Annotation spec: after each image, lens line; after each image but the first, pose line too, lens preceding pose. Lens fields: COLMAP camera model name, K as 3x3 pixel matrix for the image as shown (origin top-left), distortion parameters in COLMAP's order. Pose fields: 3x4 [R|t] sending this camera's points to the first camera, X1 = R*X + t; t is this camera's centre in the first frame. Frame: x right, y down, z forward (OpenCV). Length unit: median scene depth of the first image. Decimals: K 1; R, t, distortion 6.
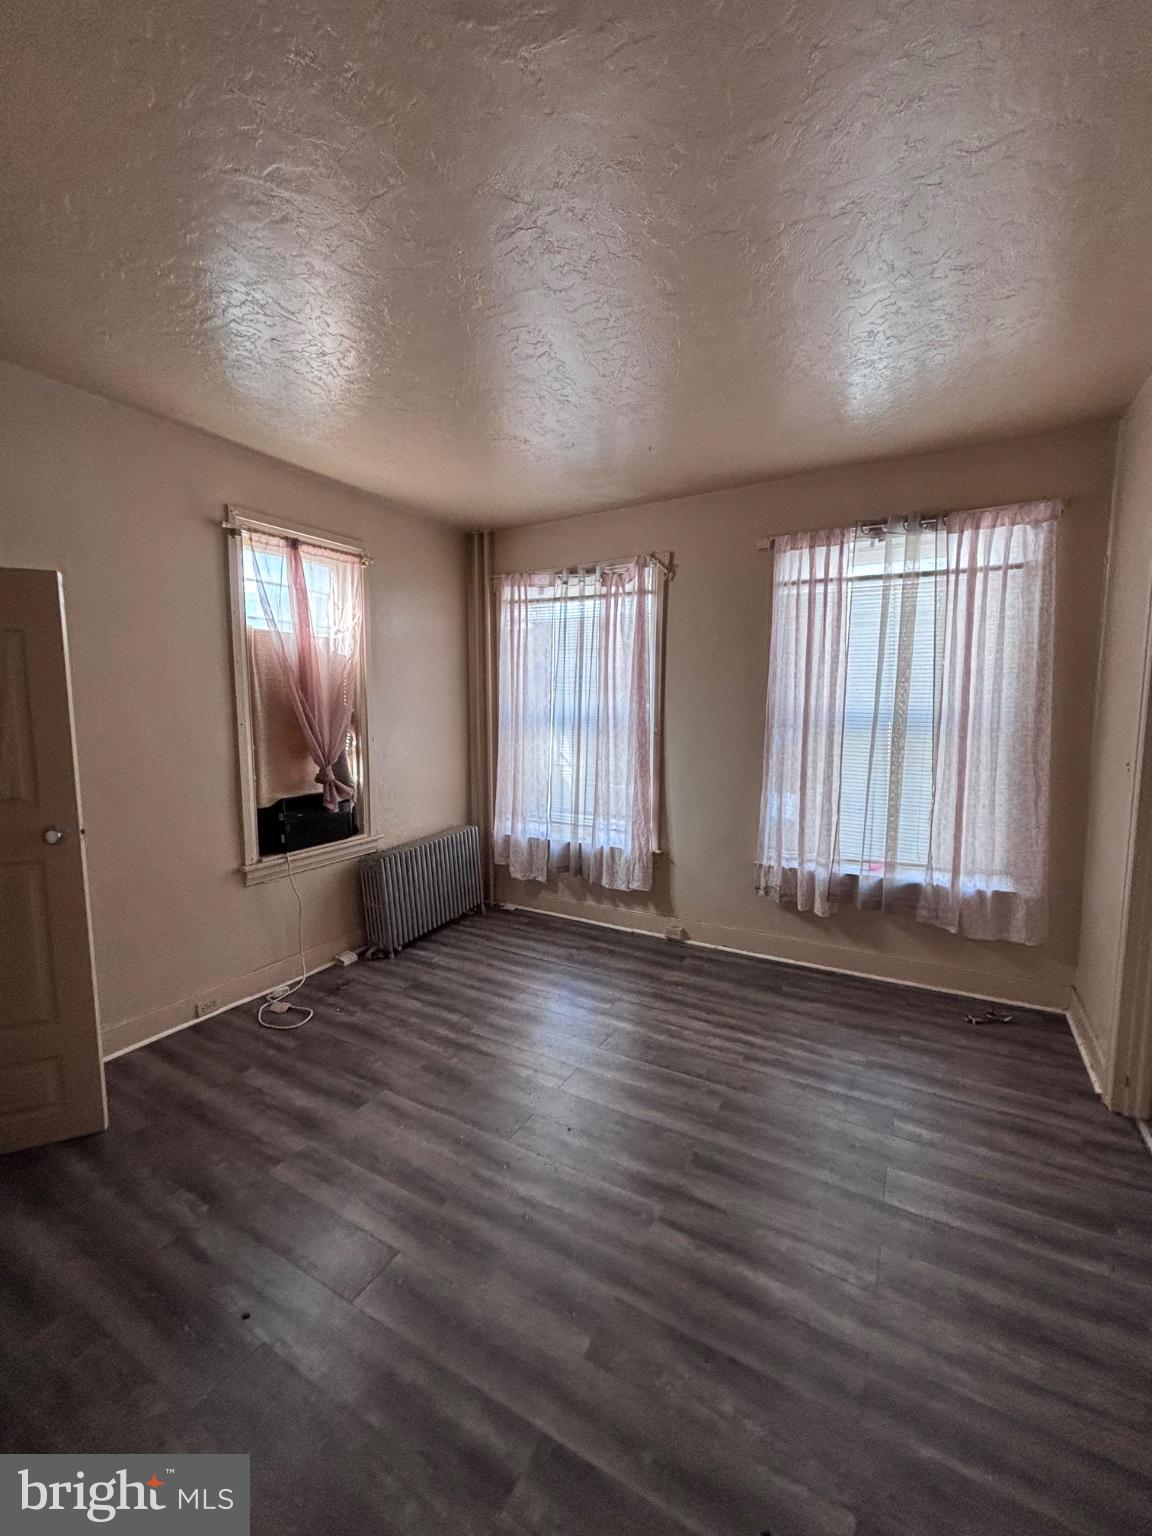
lens RADIAL K [[620.0, 0, 579.2], [0, 620.0, 763.4], [0, 0, 1]] dist [-0.008001, 0.002808]
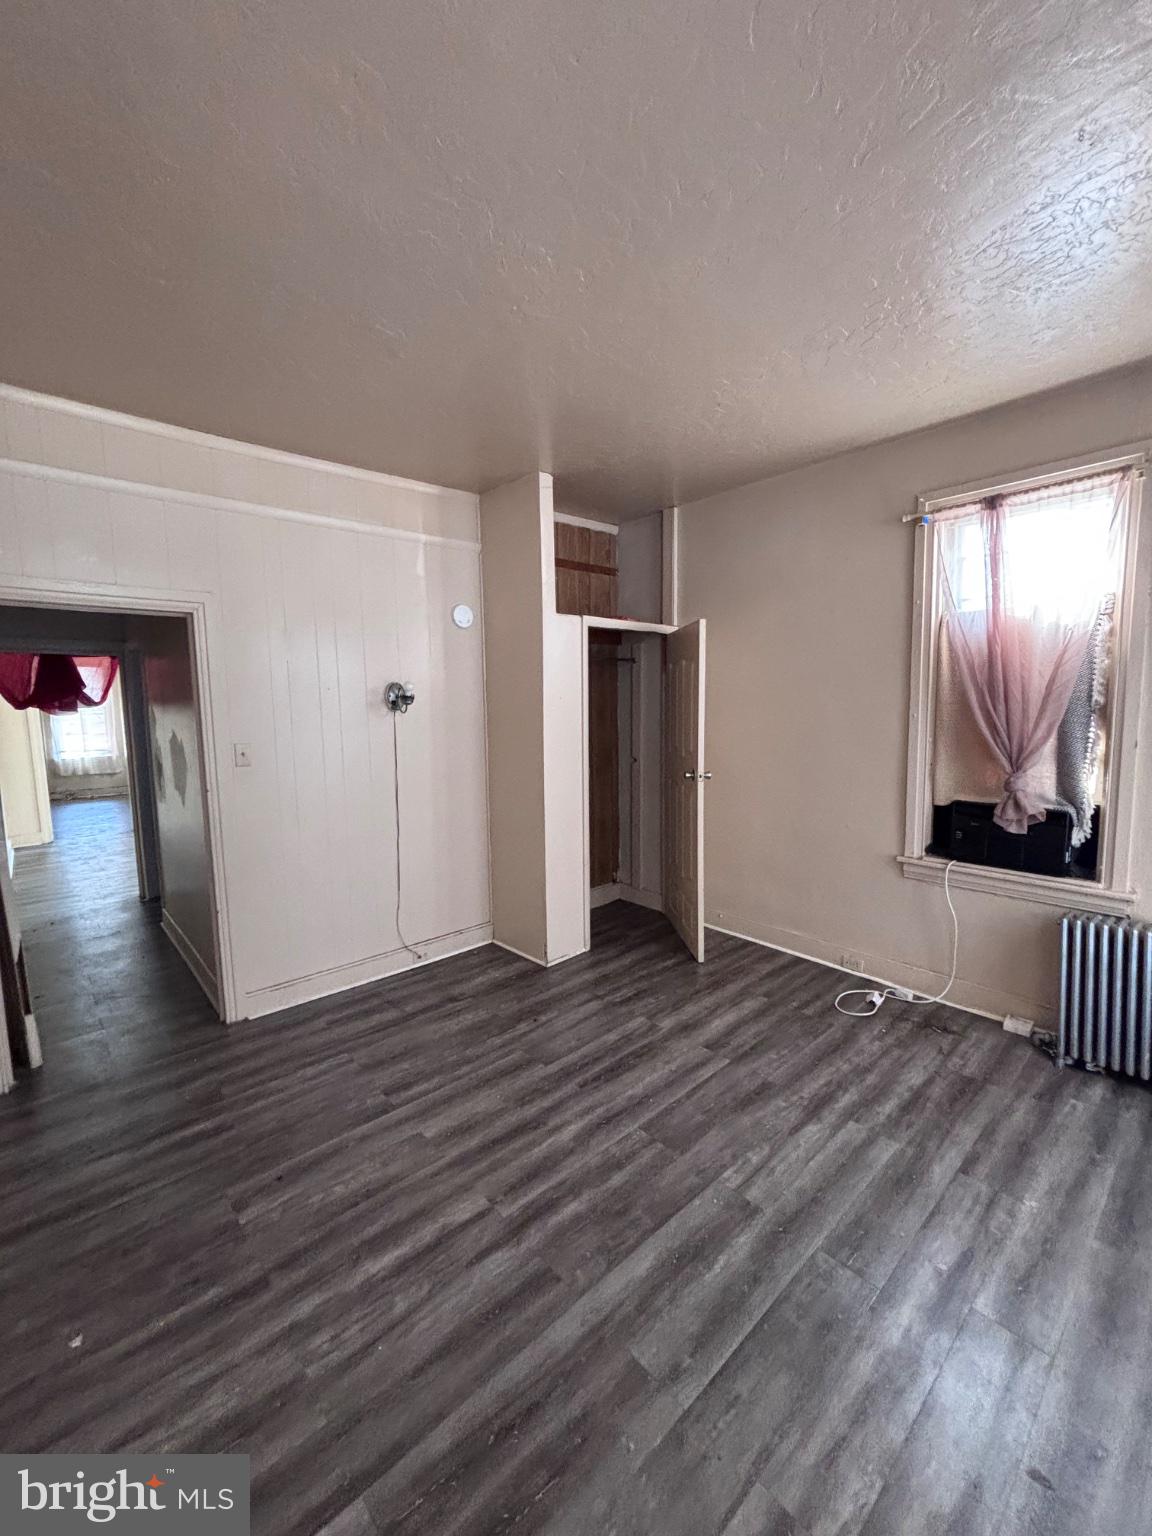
lens RADIAL K [[620.0, 0, 577.4], [0, 620.0, 767.6], [0, 0, 1]] dist [-0.008001, 0.002808]
pose [[-0.317375, 0.105980, -0.942360, 0.561836], [-0.075307, 0.987780, 0.136450, -0.074641], [0.945305, 0.114272, -0.305516, 0.791741]]
